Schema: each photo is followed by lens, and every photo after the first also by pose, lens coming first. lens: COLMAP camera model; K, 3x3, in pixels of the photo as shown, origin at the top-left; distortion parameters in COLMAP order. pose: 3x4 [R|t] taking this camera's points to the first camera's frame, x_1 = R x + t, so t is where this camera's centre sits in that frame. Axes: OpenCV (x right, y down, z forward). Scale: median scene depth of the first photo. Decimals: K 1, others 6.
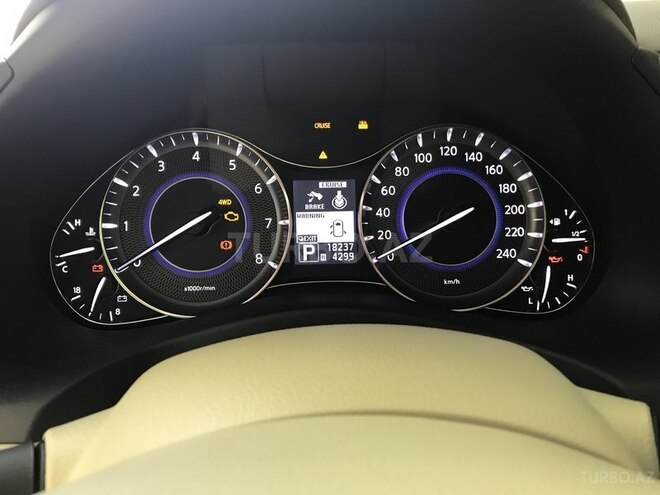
lens RADIAL K [[550.9, 0, 327.7], [0, 550.9, 246.0], [0, 0, 1]] dist [0.017282, -0.016222]
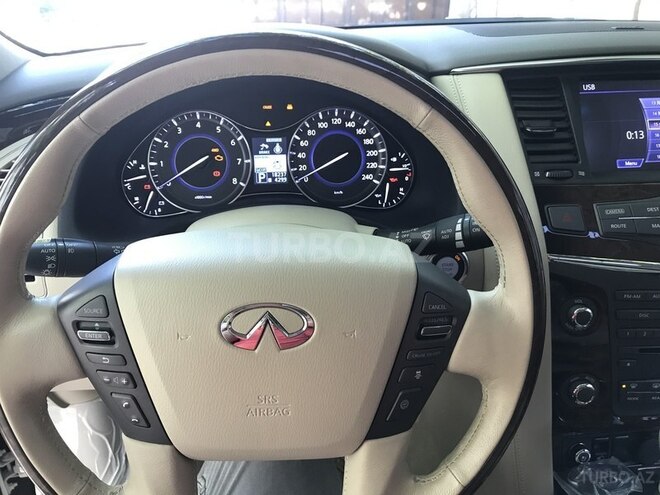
lens RADIAL K [[550.9, 0, 332.9], [0, 550.9, 245.1], [0, 0, 1]] dist [0.017282, -0.016222]
pose [[0.998165, -0.017572, 0.057950, 0.094199], [0.010921, 0.993518, 0.113147, 0.030999], [-0.059563, -0.112307, 0.991887, -0.886017]]
